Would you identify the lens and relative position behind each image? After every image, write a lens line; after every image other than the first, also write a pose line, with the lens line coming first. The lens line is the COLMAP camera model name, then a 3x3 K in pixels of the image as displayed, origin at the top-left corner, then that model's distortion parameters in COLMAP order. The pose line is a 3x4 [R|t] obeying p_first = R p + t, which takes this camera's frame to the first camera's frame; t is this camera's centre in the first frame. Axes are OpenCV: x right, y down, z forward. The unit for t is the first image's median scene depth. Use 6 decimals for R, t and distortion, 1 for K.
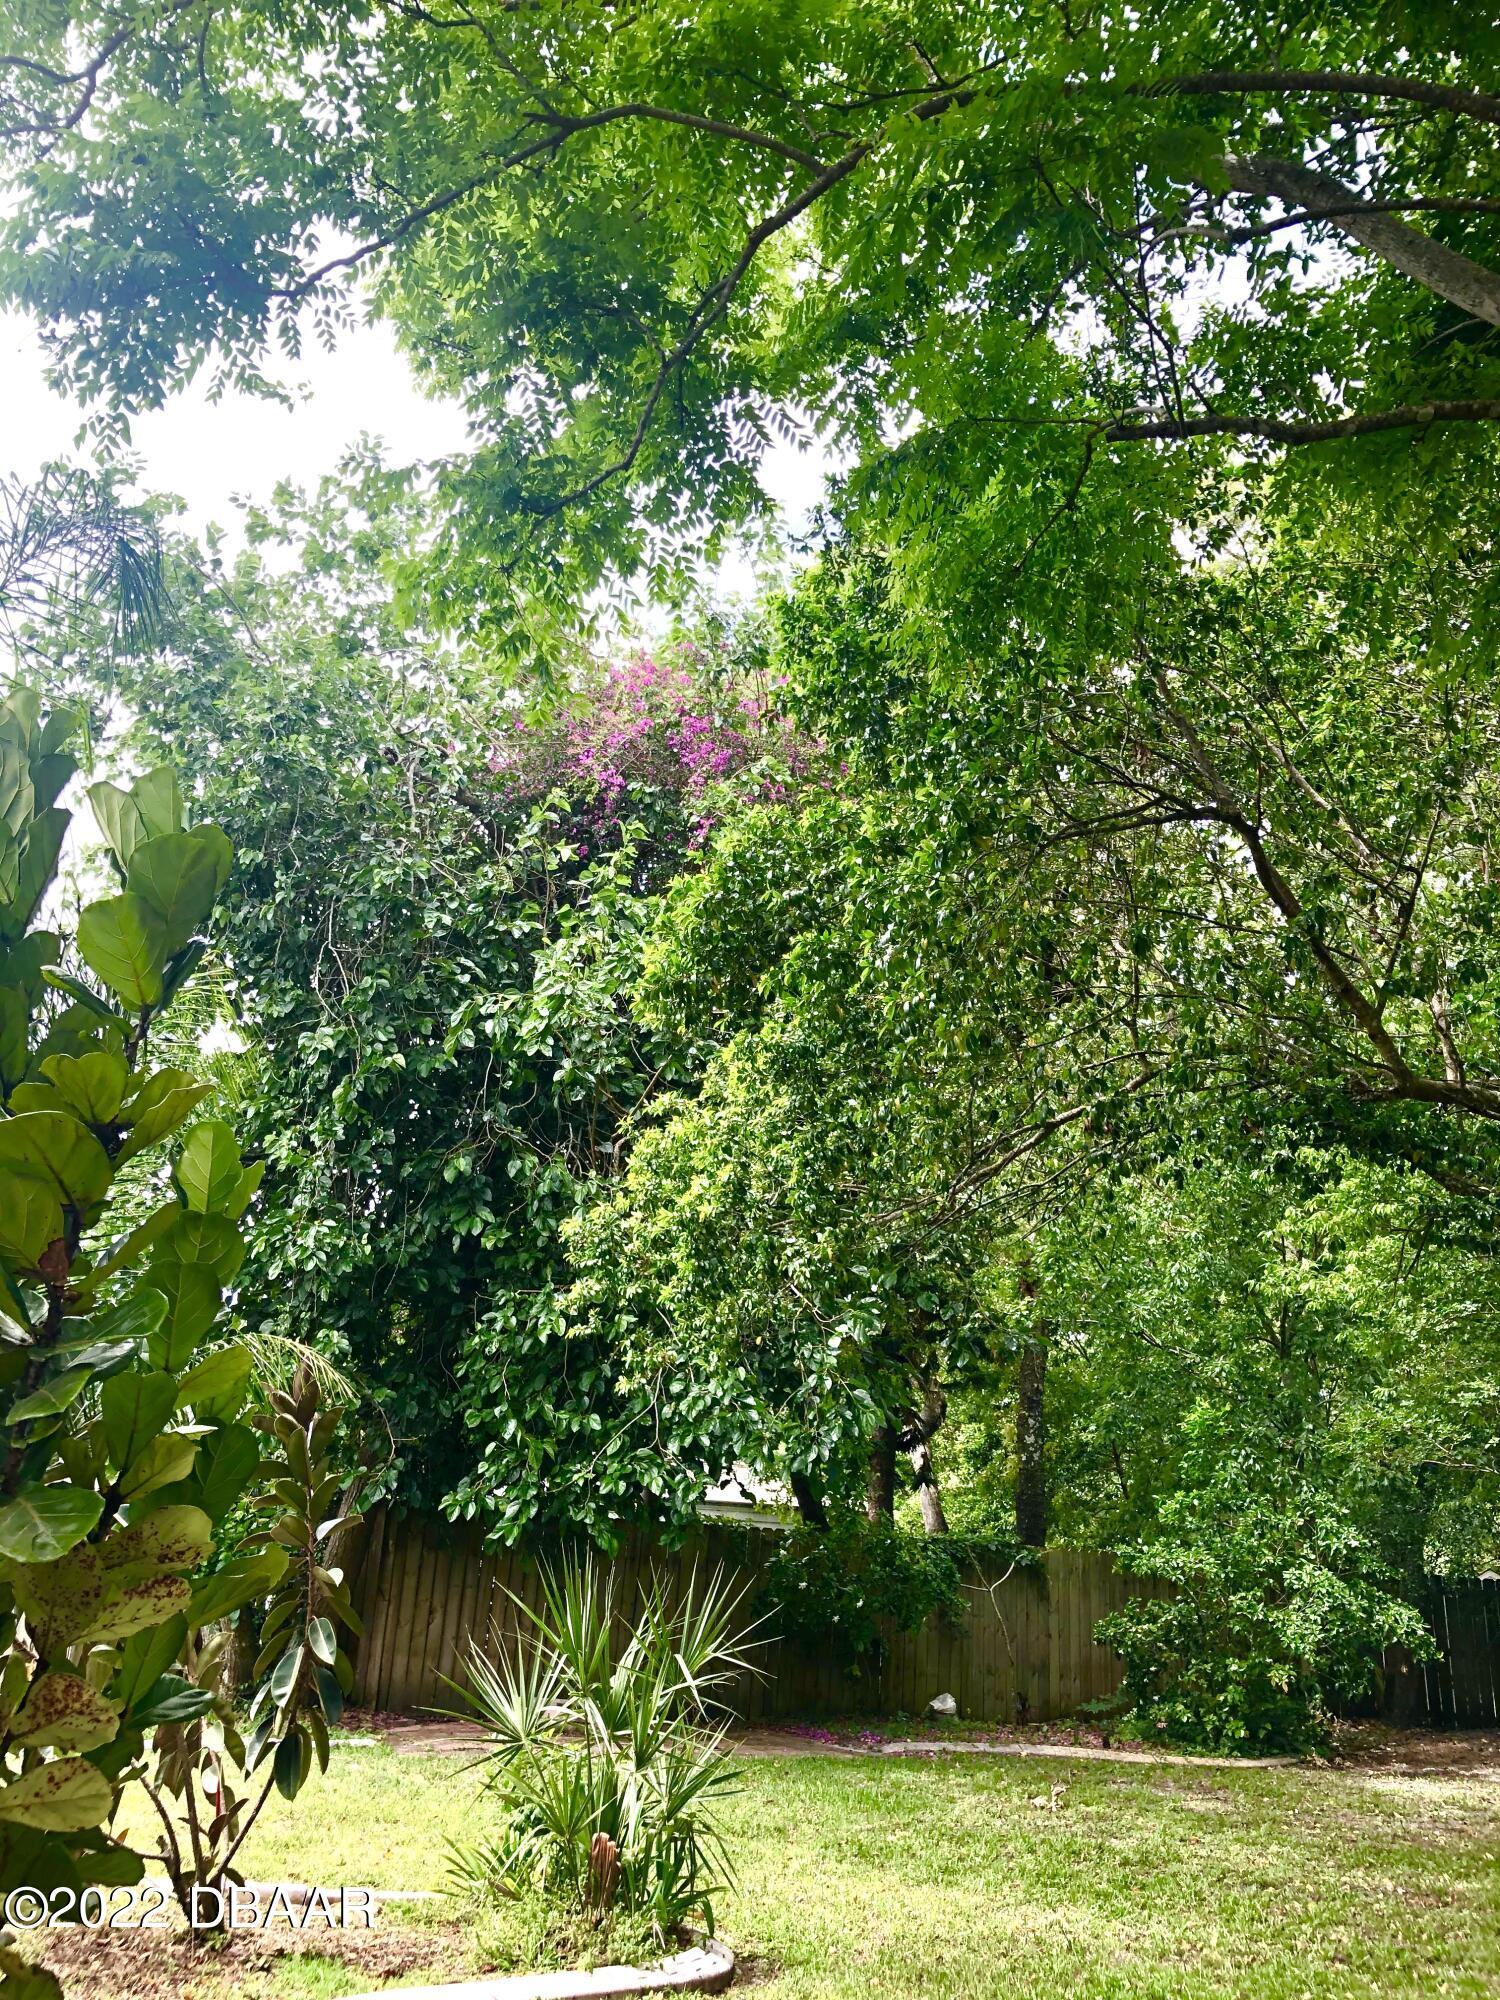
lens RADIAL K [[1643.0, 0, 758.4], [0, 1643.0, 1003.1], [0, 0, 1]] dist [0.041182, -0.040012]
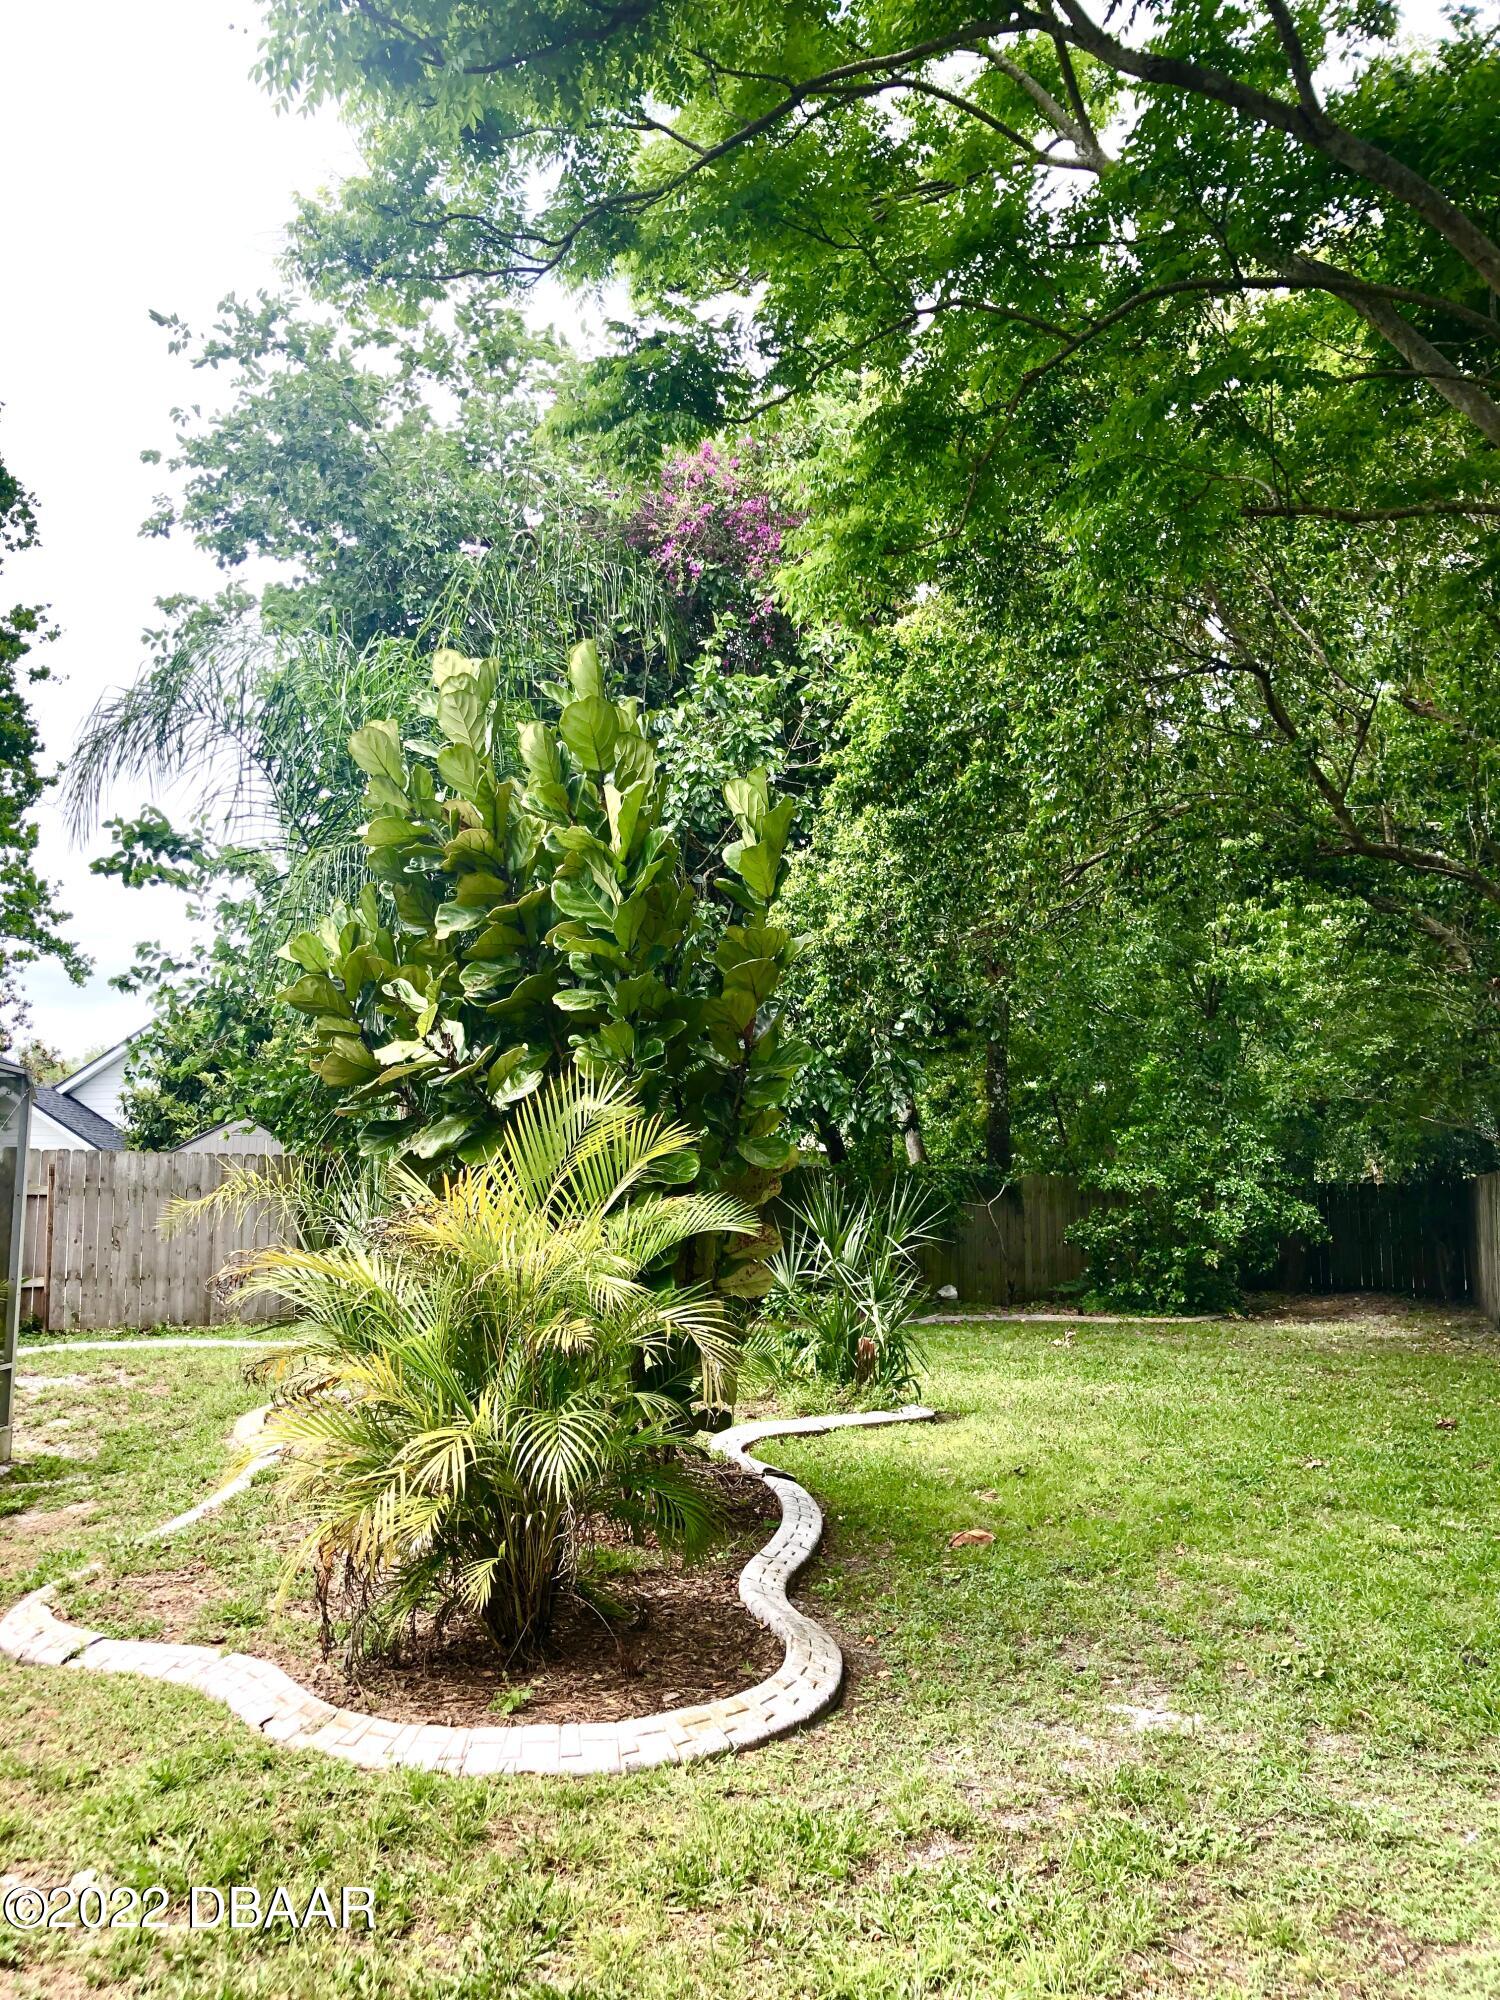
lens RADIAL K [[1643.0, 0, 745.0], [0, 1643.0, 996.5], [0, 0, 1]] dist [0.041182, -0.040012]
pose [[0.997780, -0.032835, 0.057947, -0.123067], [0.020733, 0.979927, 0.198273, -0.063613], [-0.063294, -0.196632, 0.978432, -0.214694]]
